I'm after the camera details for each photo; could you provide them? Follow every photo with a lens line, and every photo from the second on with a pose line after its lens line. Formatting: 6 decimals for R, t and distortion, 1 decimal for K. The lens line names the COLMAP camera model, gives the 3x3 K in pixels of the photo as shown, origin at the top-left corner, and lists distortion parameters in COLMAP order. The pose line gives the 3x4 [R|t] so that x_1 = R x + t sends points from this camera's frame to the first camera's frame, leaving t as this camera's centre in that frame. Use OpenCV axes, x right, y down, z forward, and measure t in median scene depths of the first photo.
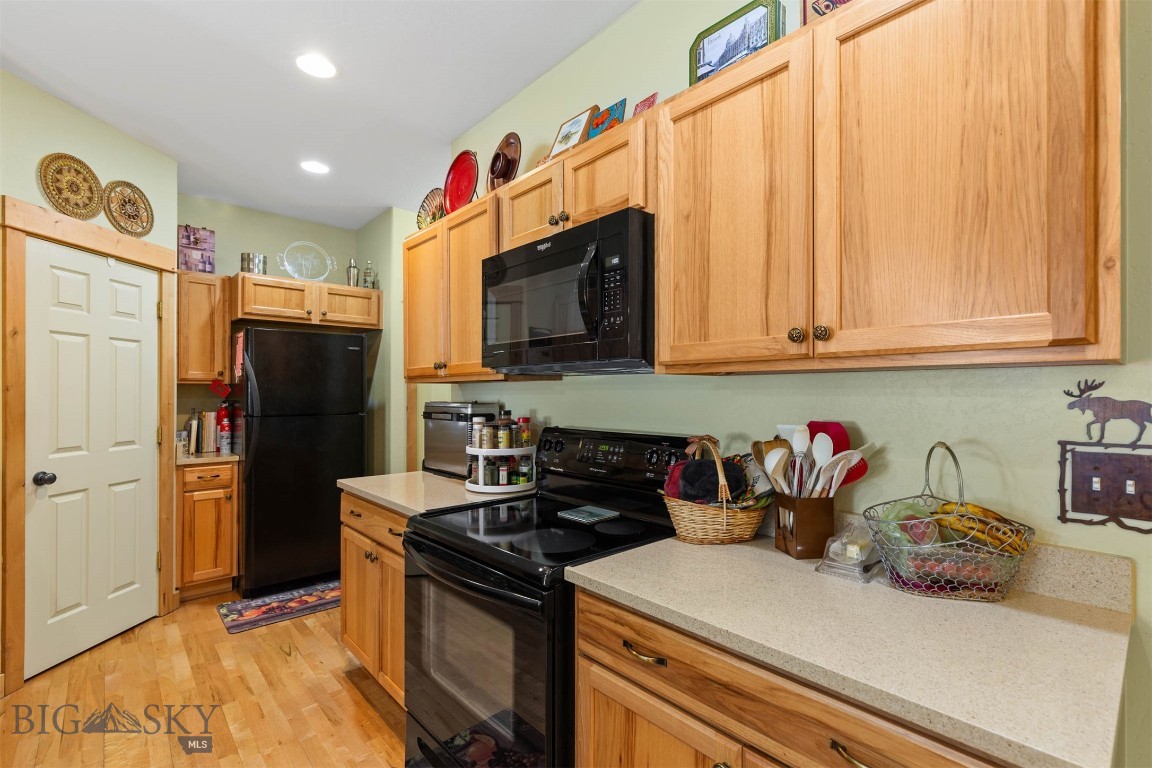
lens RADIAL K [[518.5, 0, 584.5], [0, 518.5, 391.6], [0, 0, 1]] dist [0.009467, -0.002998]
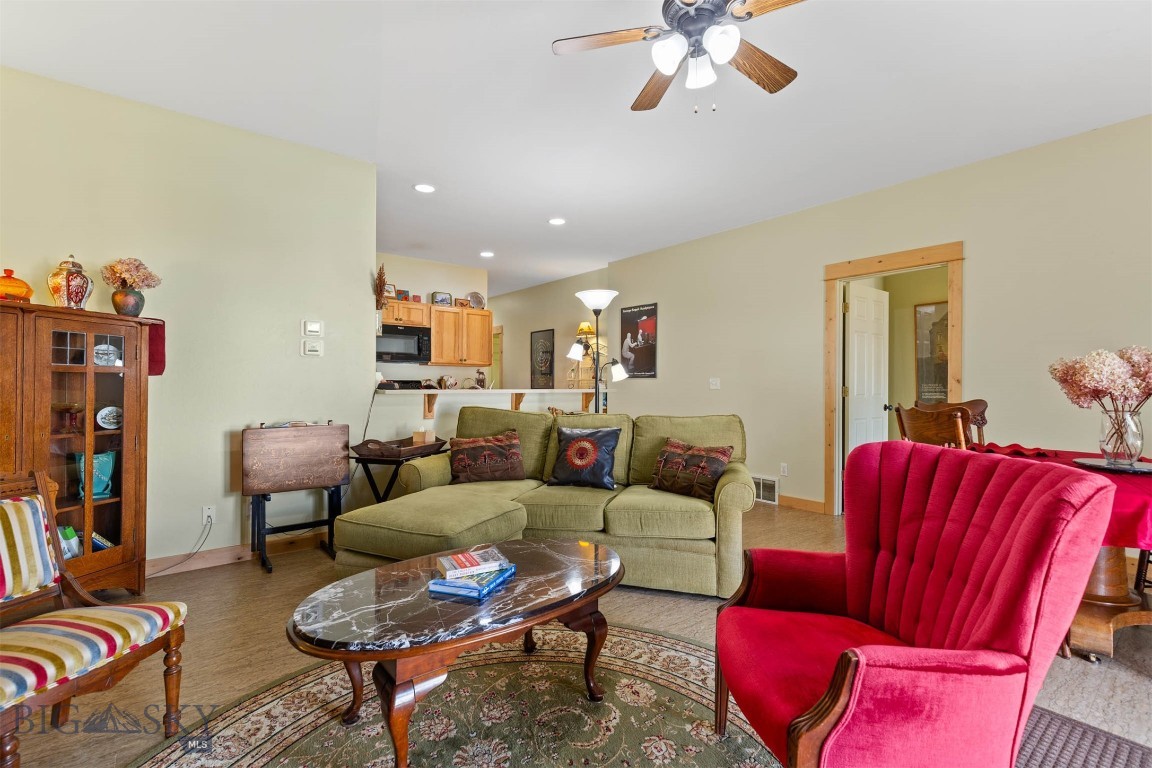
lens RADIAL K [[518.5, 0, 576.4], [0, 518.5, 382.5], [0, 0, 1]] dist [0.009467, -0.002998]
pose [[0.058071, 0.007463, 0.998285, -2.493228], [-0.005950, 0.999957, -0.007129, 0.083251], [-0.998295, -0.005526, 0.058113, -0.303765]]
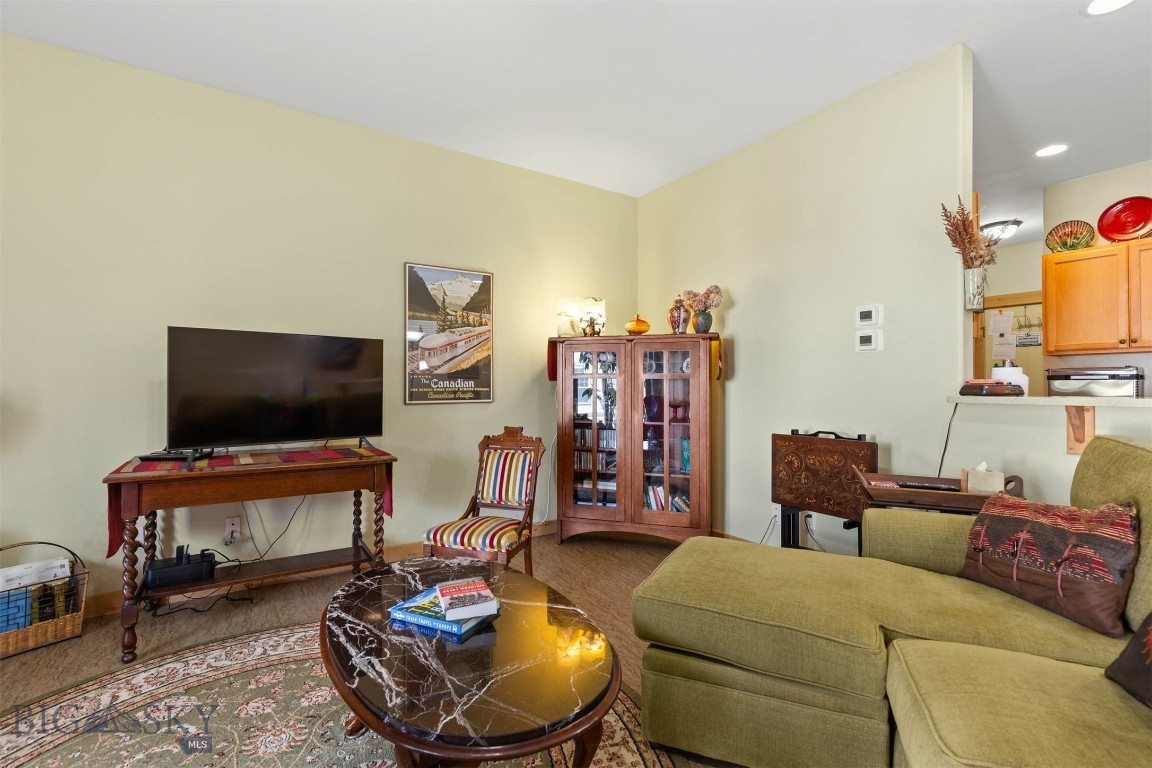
lens RADIAL K [[518.5, 0, 577.0], [0, 518.5, 383.1], [0, 0, 1]] dist [0.009467, -0.002998]
pose [[0.987648, 0.002159, -0.156671, -1.535239], [-0.003159, 0.999976, -0.006139, 0.081794], [0.156654, 0.006558, 0.987632, -0.711656]]
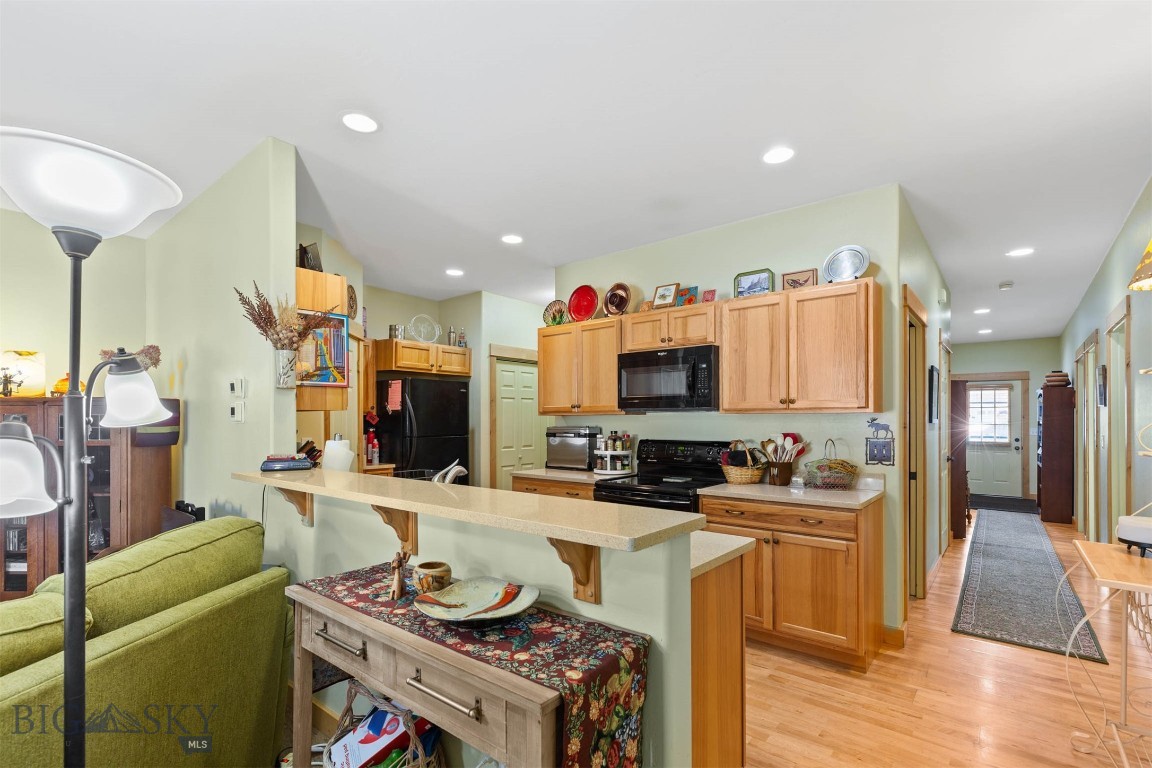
lens RADIAL K [[518.5, 0, 586.5], [0, 518.5, 416.5], [0, 0, 1]] dist [0.009467, -0.002998]
pose [[0.988716, 0.001809, 0.149790, -0.487674], [-0.000896, 0.999981, -0.006166, -0.003488], [-0.149798, 0.005962, 0.988699, -0.743504]]
